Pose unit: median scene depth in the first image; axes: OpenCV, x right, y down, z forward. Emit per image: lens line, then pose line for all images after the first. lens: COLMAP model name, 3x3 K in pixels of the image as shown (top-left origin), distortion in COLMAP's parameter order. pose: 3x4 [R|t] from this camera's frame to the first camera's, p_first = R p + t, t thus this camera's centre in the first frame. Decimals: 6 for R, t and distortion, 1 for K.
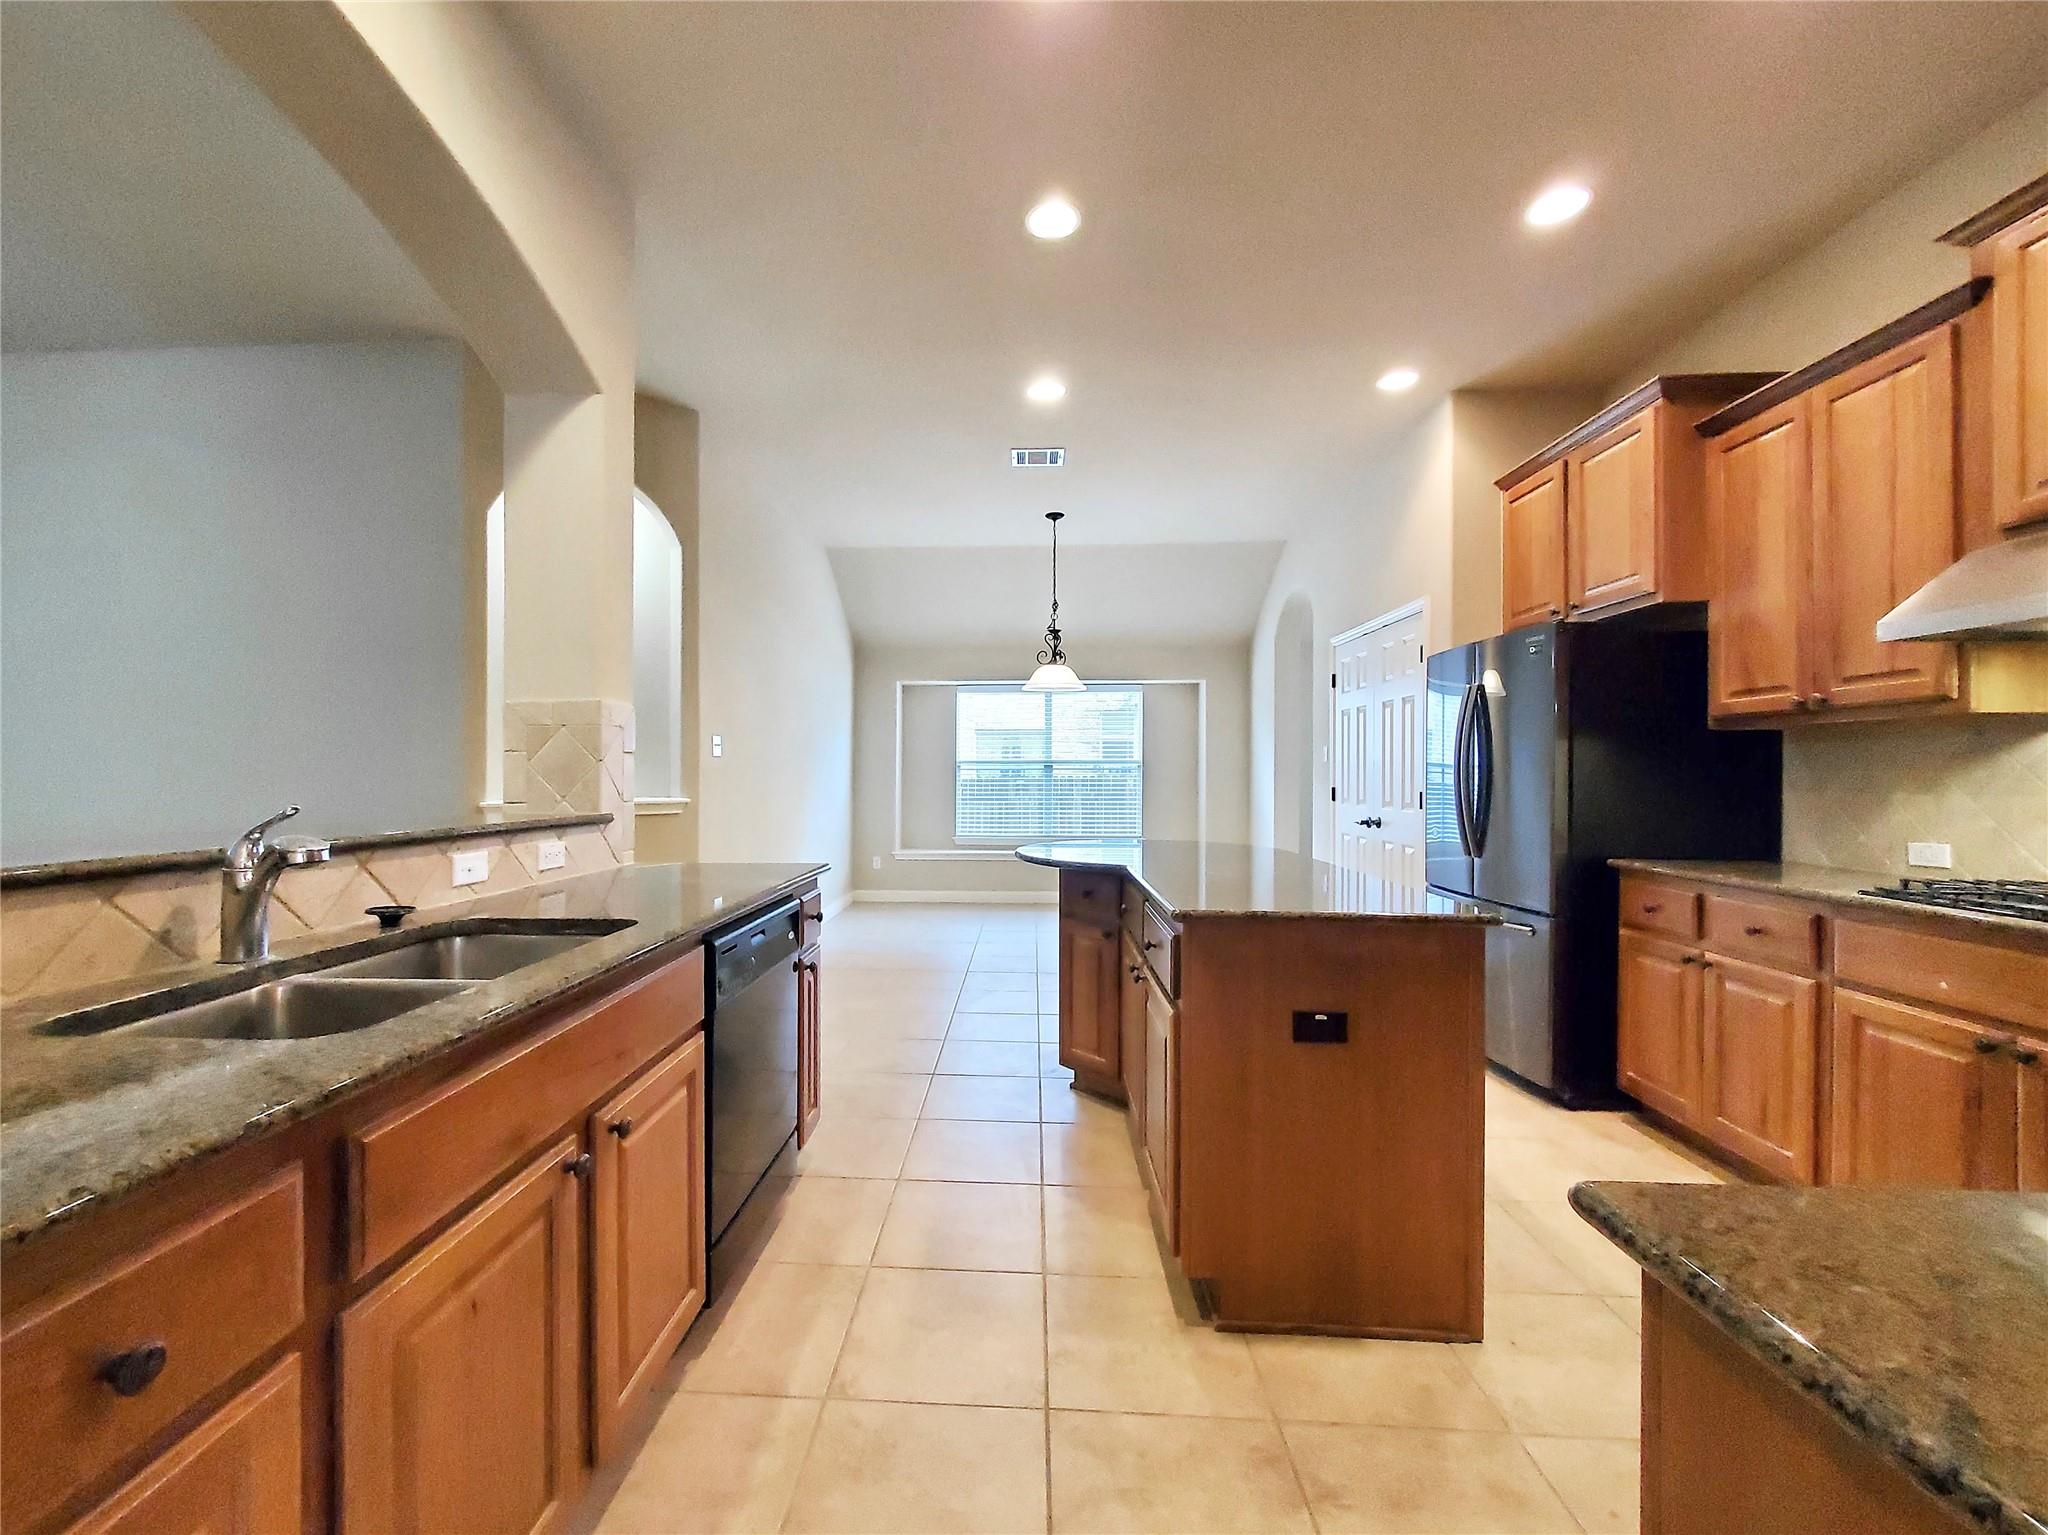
lens RADIAL K [[820.3, 0, 994.6], [0, 820.3, 771.7], [0, 0, 1]] dist [0.001041, -0.000018]
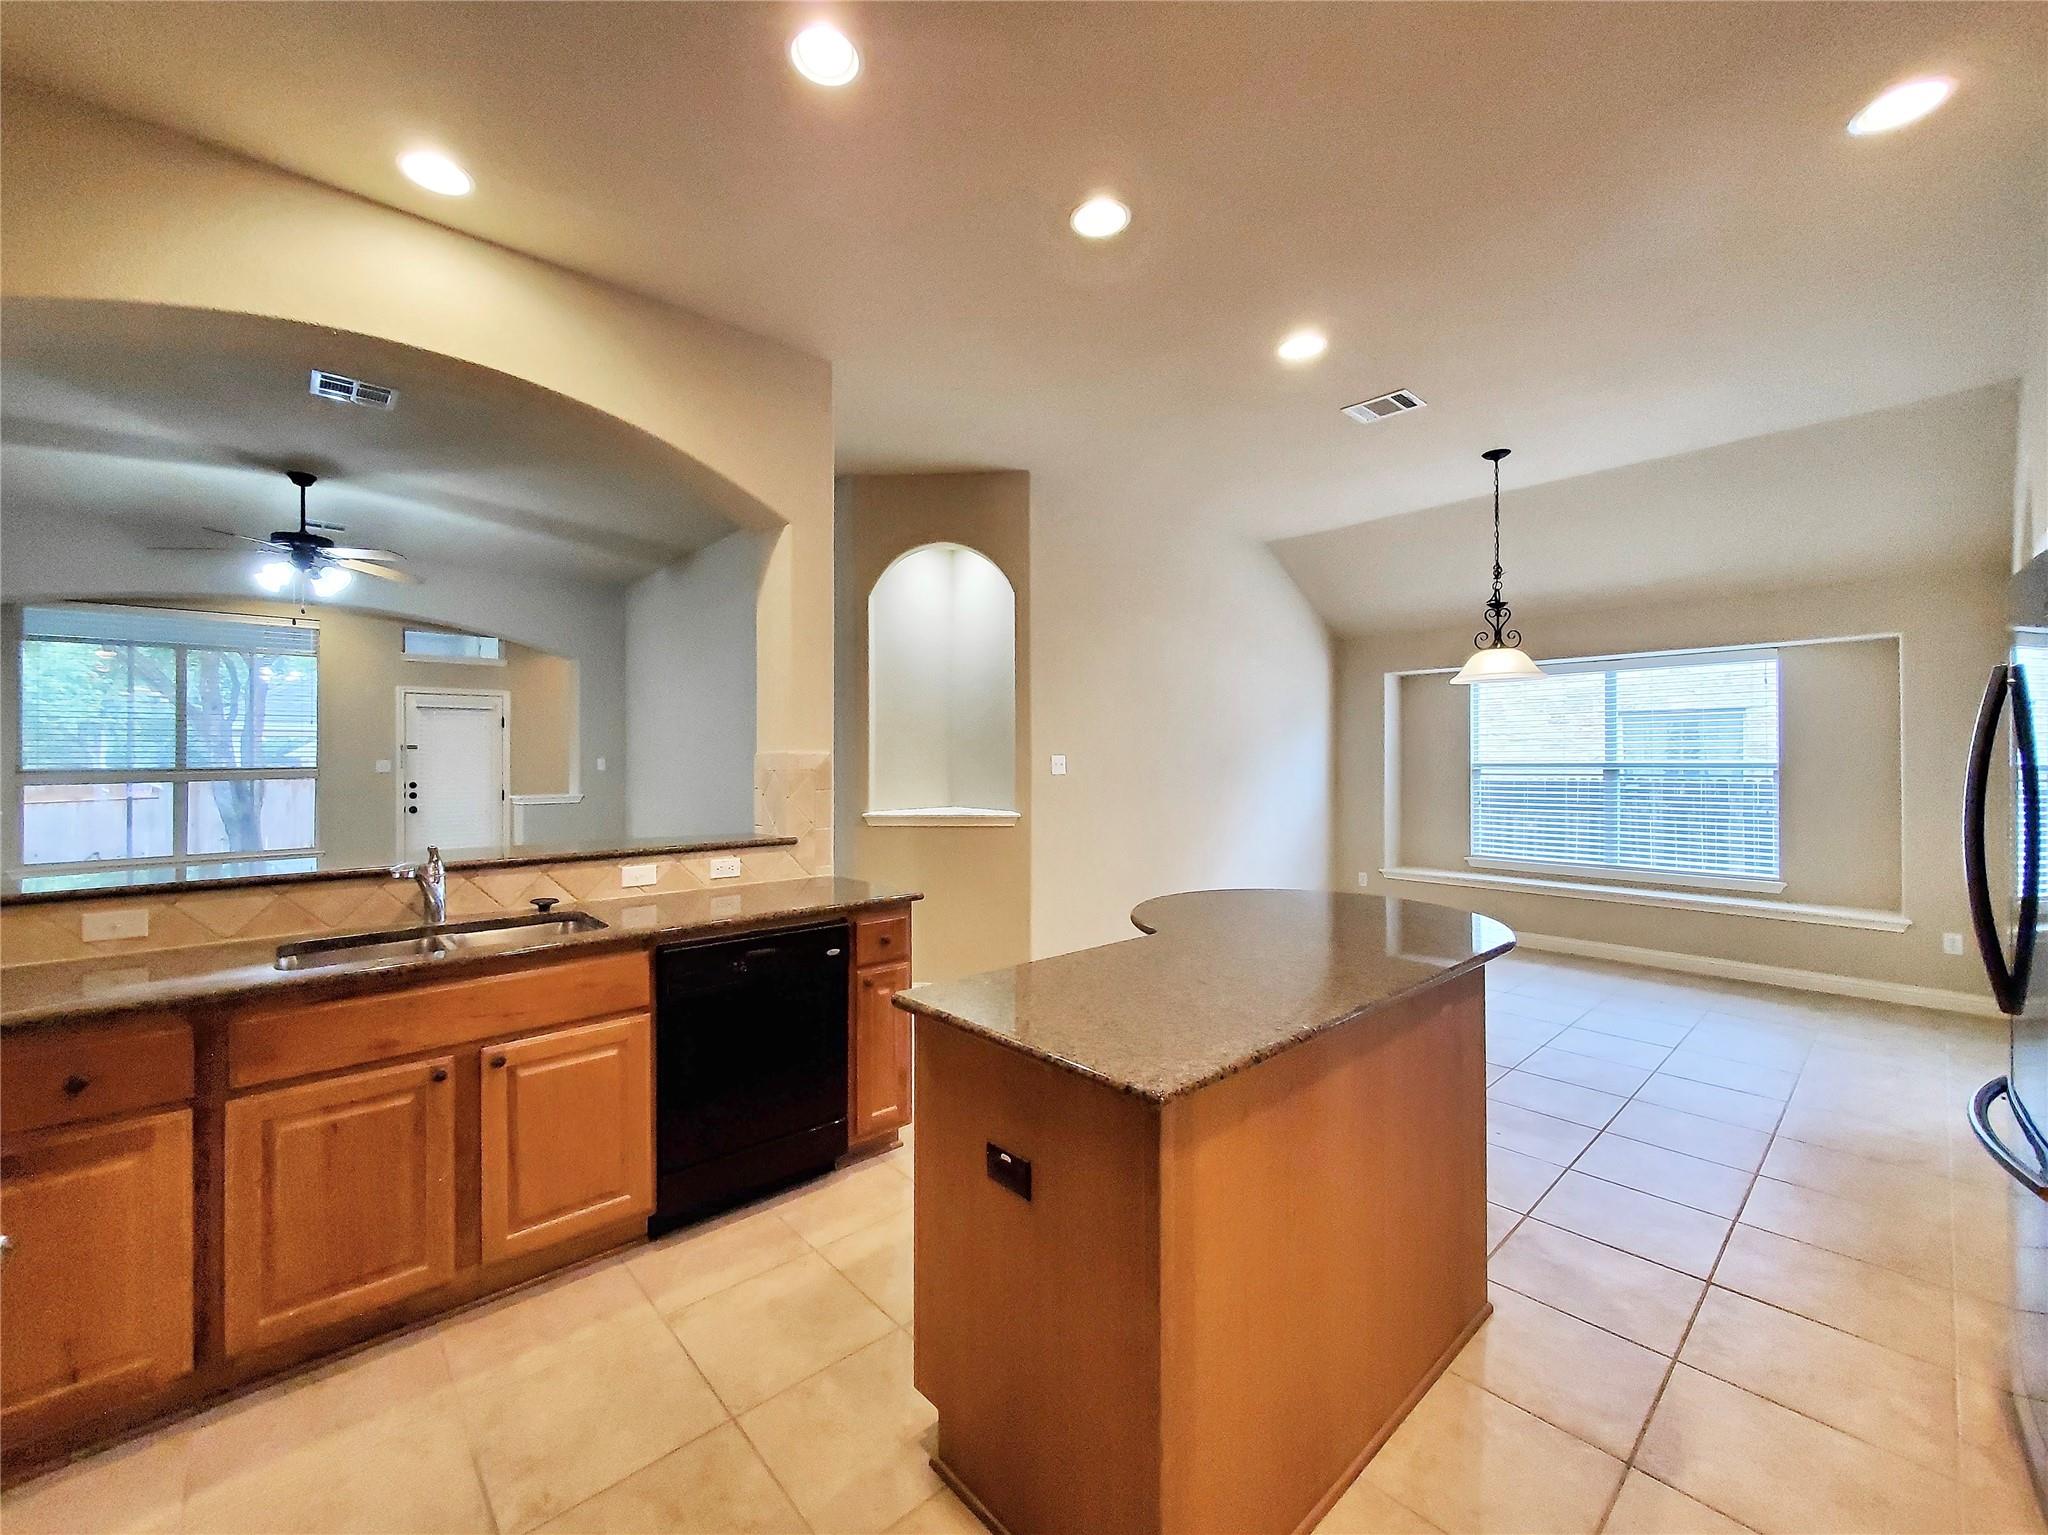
lens RADIAL K [[837.3, 0, 1019.8], [0, 837.3, 750.7], [0, 0, 1]] dist [0.000175, -0.000274]
pose [[0.700845, -0.008581, -0.713262, 0.358442], [0.006695, 0.999963, -0.005451, -0.037843], [0.713282, -0.000955, 0.700876, 0.149810]]
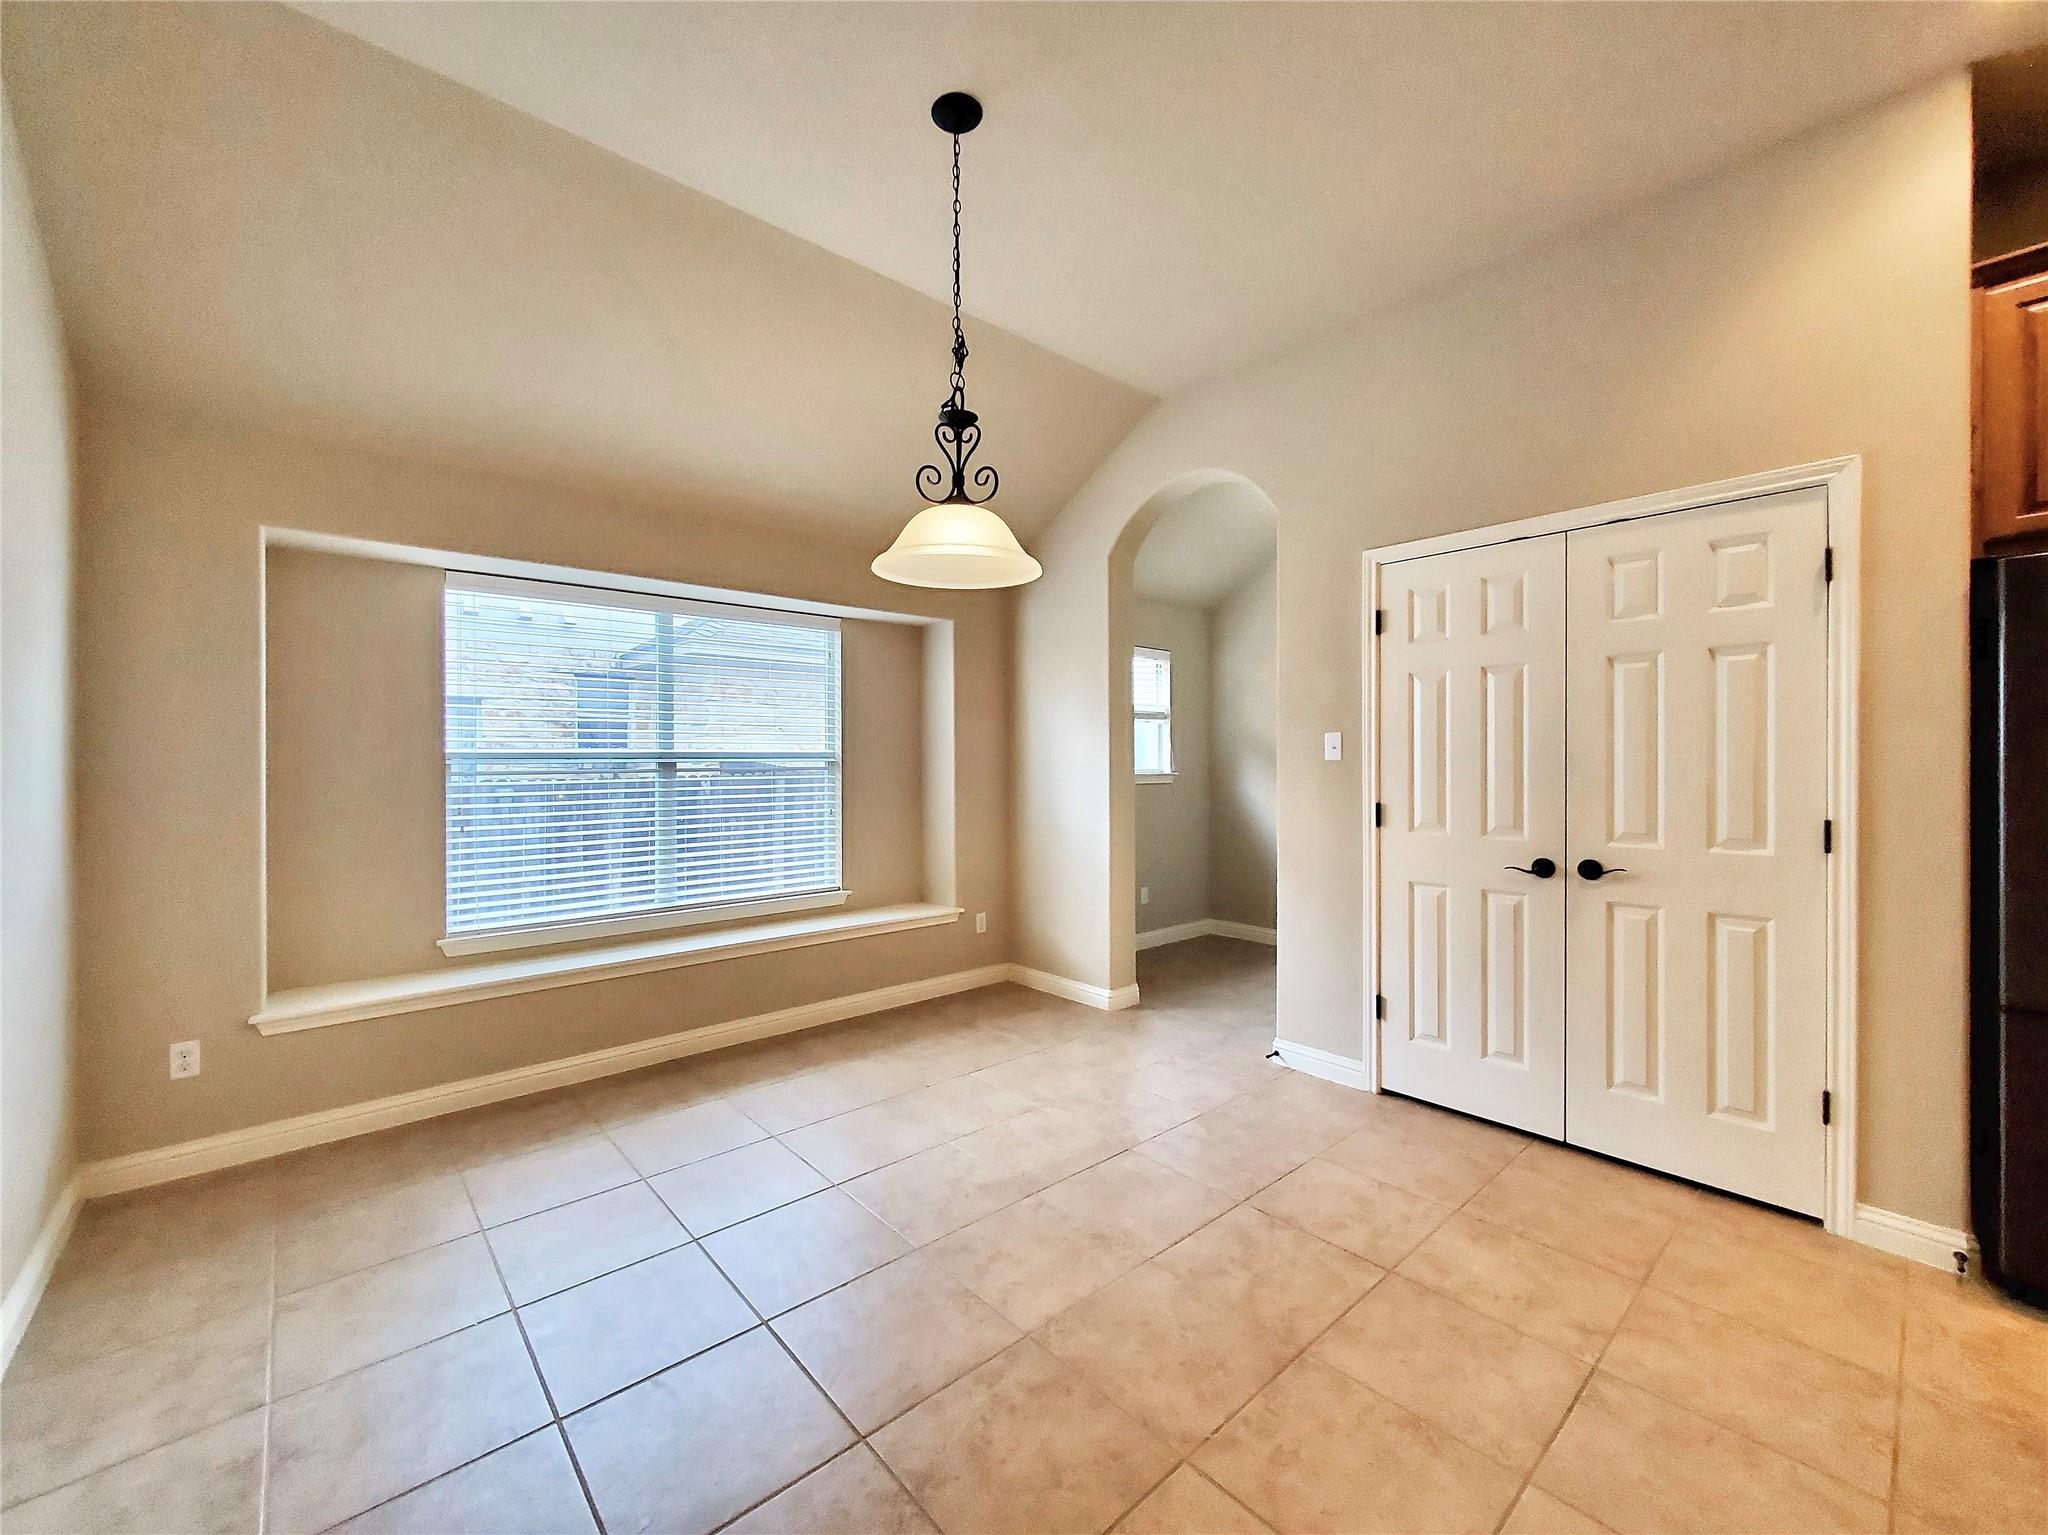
lens RADIAL K [[811.7, 0, 943.3], [0, 811.7, 769.4], [0, 0, 1]] dist [0.065631, -0.000019]
pose [[0.754844, -0.006161, 0.655875, -0.208232], [0.001023, 0.999966, 0.008216, -0.011884], [-0.655904, -0.005531, 0.754824, 0.806051]]
